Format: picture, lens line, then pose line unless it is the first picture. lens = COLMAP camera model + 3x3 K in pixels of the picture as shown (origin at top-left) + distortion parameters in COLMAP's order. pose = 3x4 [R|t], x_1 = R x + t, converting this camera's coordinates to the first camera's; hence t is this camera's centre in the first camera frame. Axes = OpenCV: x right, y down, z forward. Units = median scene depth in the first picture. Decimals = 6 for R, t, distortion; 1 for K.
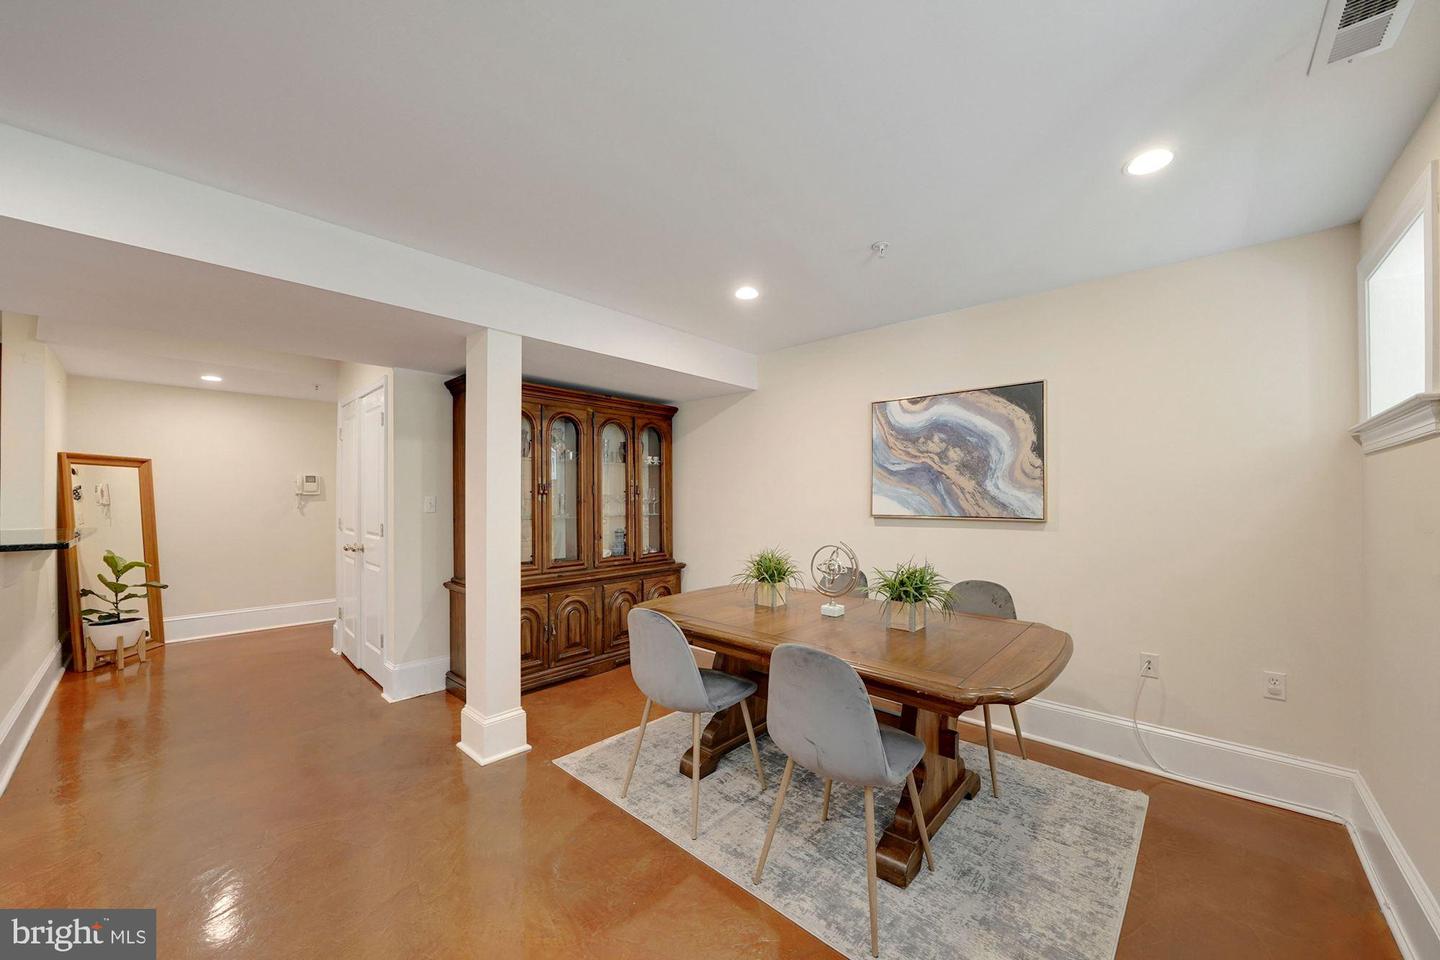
lens RADIAL K [[541.4, 0, 718.2], [0, 541.4, 496.3], [0, 0, 1]] dist [-0.010136, -0.000492]
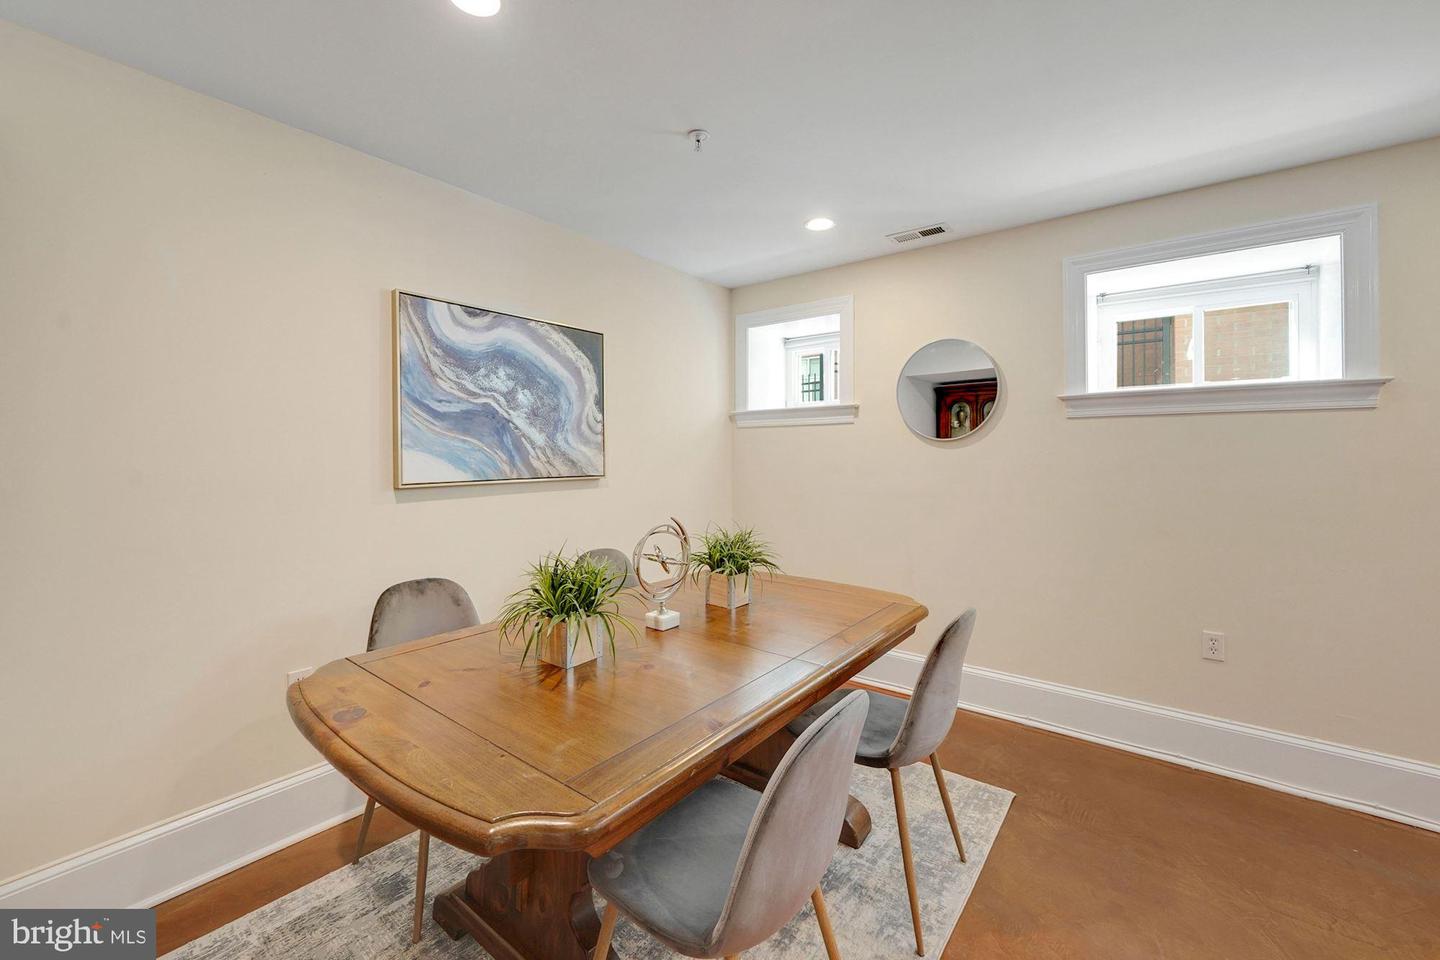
lens RADIAL K [[580.0, 0, 740.7], [0, 580.0, 463.8], [0, 0, 1]] dist [-0.002426, 0.000134]
pose [[-0.106544, -0.018973, 0.994127, -0.410571], [0.002521, 0.999810, 0.019352, 0.001251], [-0.994305, 0.004568, -0.106476, 0.760809]]
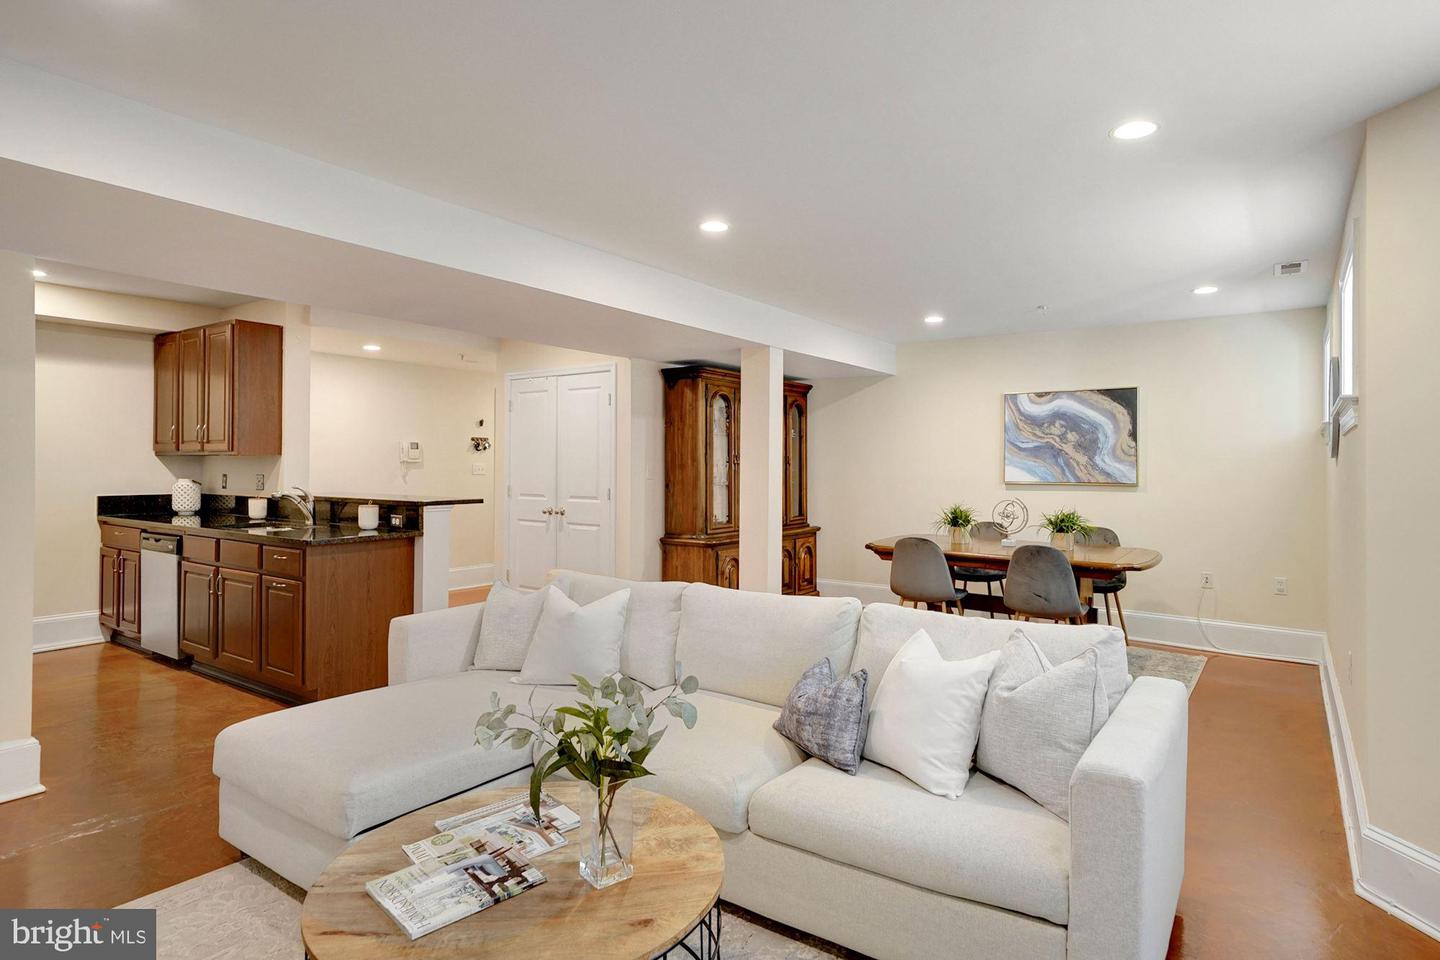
lens RADIAL K [[774.0, 0, 728.4], [0, 774.0, 460.0], [0, 0, 1]] dist [0.026431, 0.001651]
pose [[0.991718, 0.007223, 0.128231, -0.652541], [-0.006150, 0.999943, -0.008767, 0.003197], [-0.128287, 0.007905, 0.991706, -0.808448]]
